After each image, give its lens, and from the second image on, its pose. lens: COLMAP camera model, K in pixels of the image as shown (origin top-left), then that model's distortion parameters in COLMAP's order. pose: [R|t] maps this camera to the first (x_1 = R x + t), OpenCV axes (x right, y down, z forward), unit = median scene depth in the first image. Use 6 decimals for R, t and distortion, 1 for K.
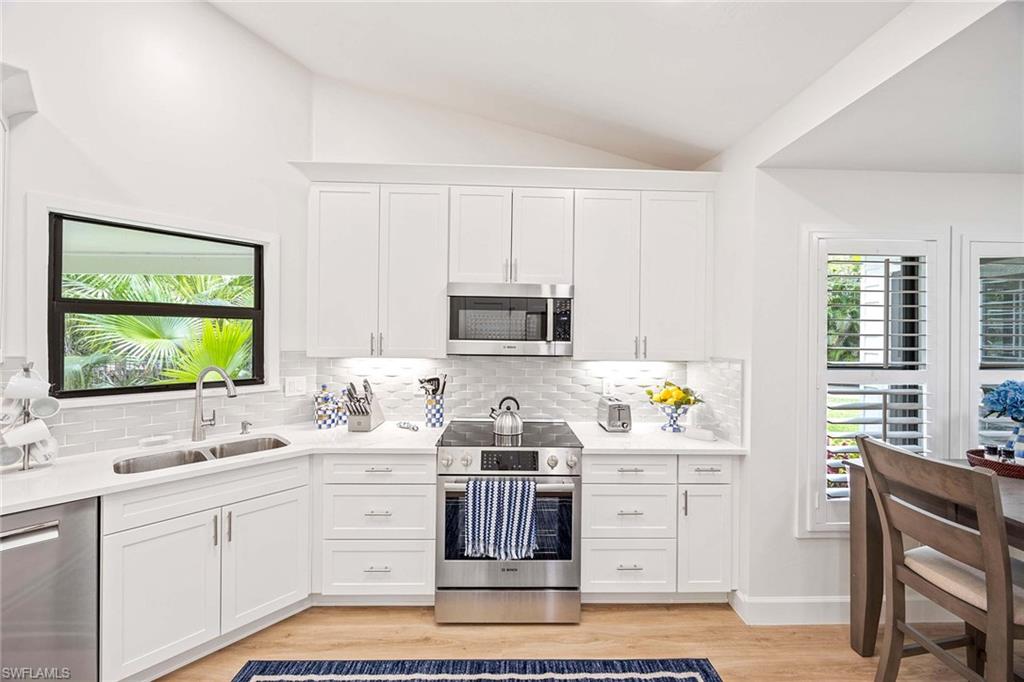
lens RADIAL K [[394.1, 0, 515.6], [0, 394.1, 335.6], [0, 0, 1]] dist [-0.006901, 0.000263]
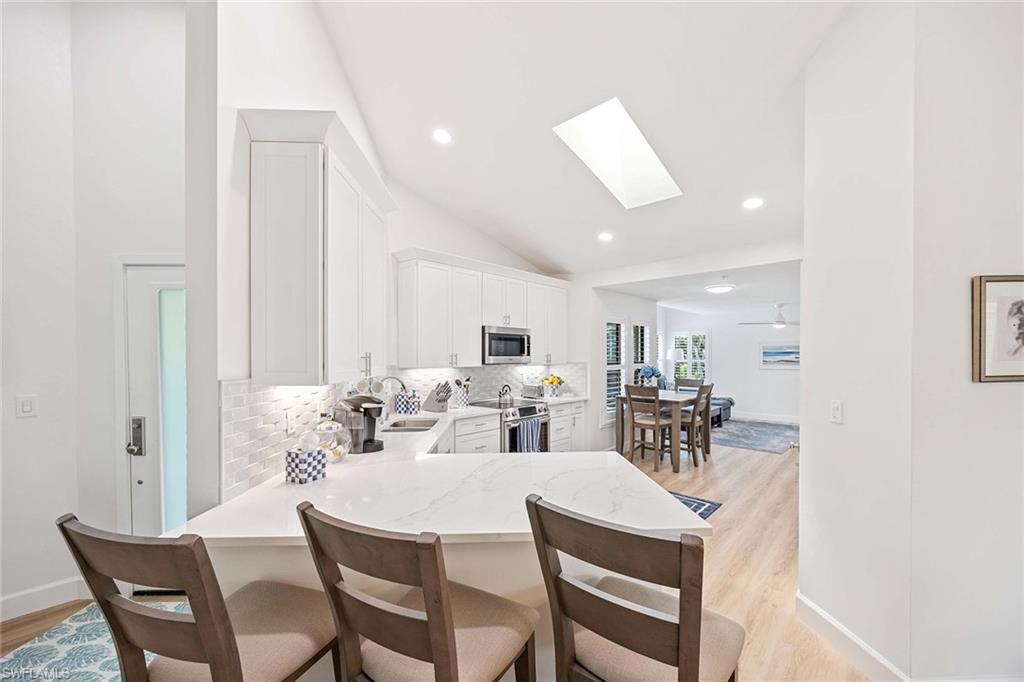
lens RADIAL K [[394.1, 0, 508.9], [0, 394.1, 347.7], [0, 0, 1]] dist [-0.006901, 0.000263]
pose [[0.706458, 0.000082, 0.707755, -1.578767], [-0.000113, 1.000000, -0.000003, -0.032711], [-0.707755, -0.000078, 0.706458, -0.441702]]
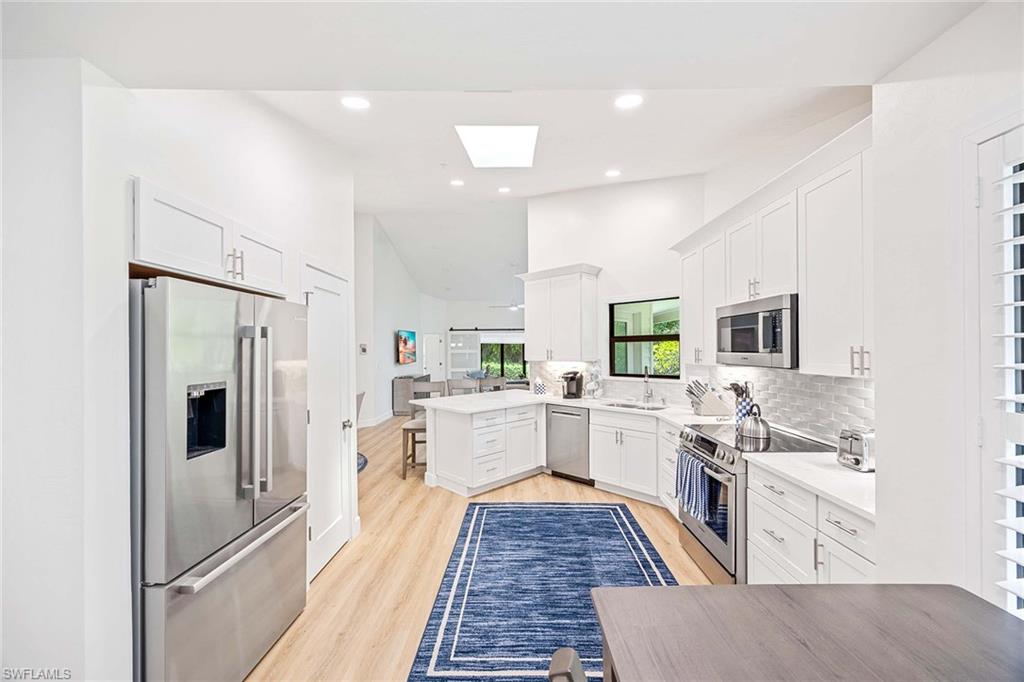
lens RADIAL K [[394.1, 0, 514.6], [0, 394.1, 349.9], [0, 0, 1]] dist [-0.006901, 0.000263]
pose [[-0.051034, -0.011224, -0.998634, 1.303754], [0.012773, 0.999848, -0.011891, 0.010552], [0.998615, -0.013362, -0.050883, 0.448741]]
